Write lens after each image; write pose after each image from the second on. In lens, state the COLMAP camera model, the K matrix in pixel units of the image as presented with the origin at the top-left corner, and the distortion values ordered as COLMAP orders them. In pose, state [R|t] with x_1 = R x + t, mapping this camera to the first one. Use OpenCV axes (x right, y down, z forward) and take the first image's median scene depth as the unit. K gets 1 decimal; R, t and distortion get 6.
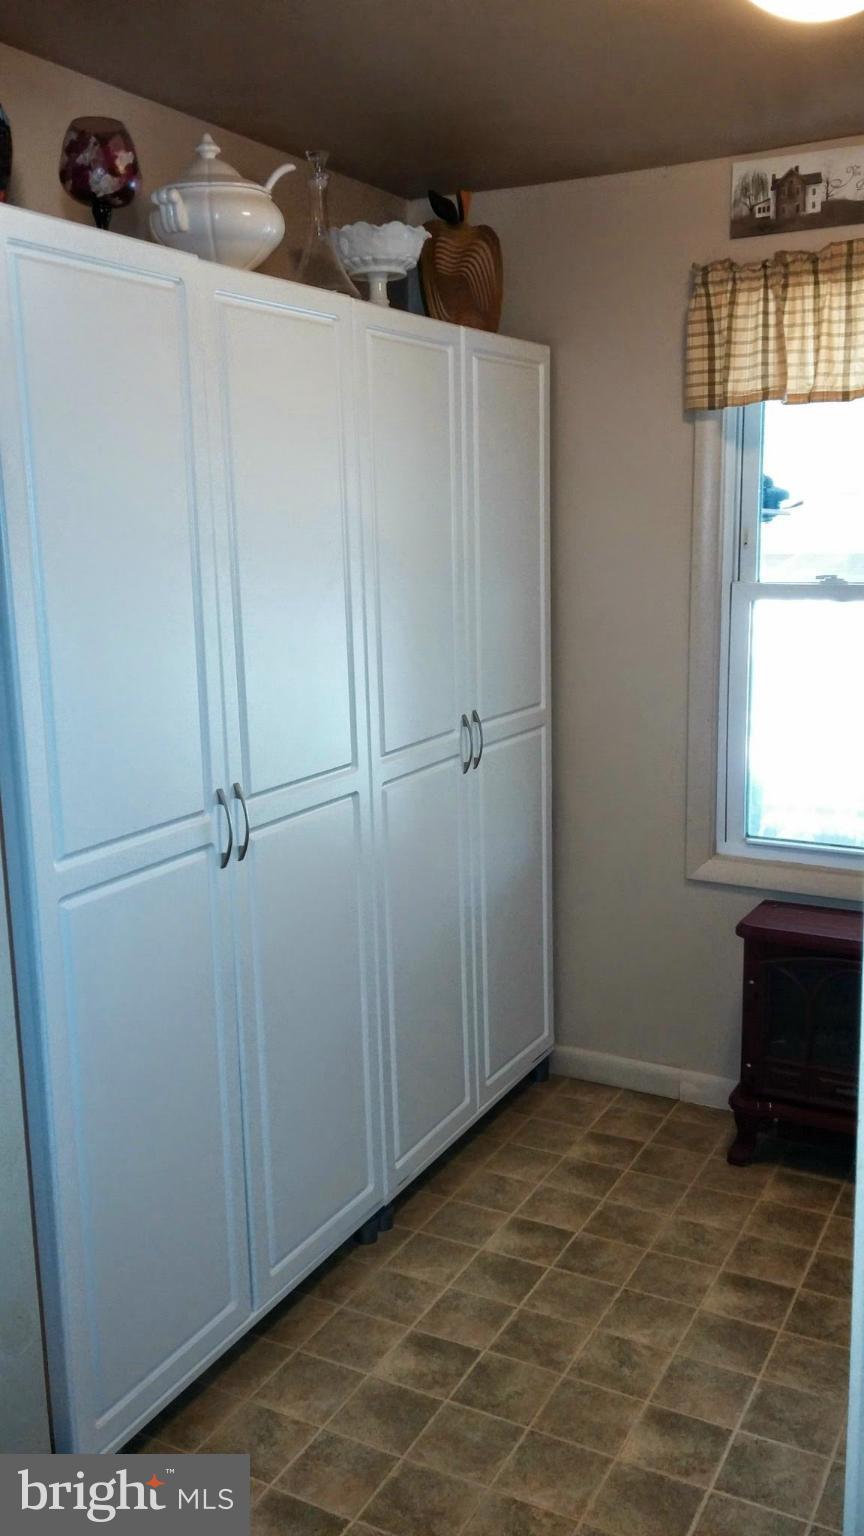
lens RADIAL K [[1315.6, 0, 432.4], [0, 1315.6, 767.1], [0, 0, 1]] dist [0.032347, -0.010770]
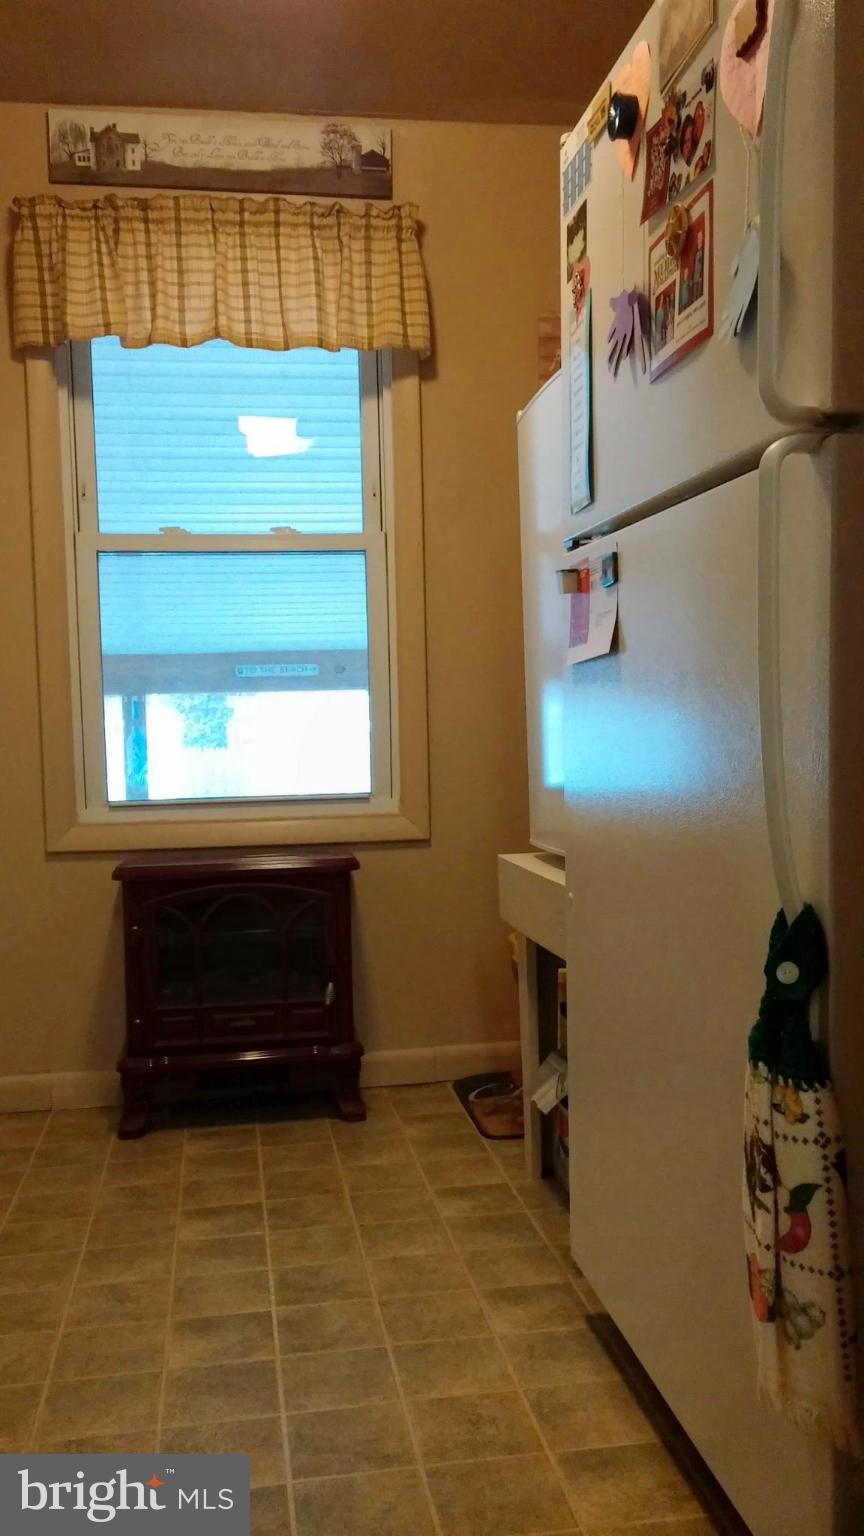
lens RADIAL K [[1315.6, 0, 435.4], [0, 1315.6, 773.7], [0, 0, 1]] dist [0.032347, -0.010770]
pose [[0.798935, -0.030511, 0.600643, -0.160133], [0.124750, 0.985398, -0.115878, 0.194837], [-0.588337, 0.167509, 0.791075, 0.122630]]
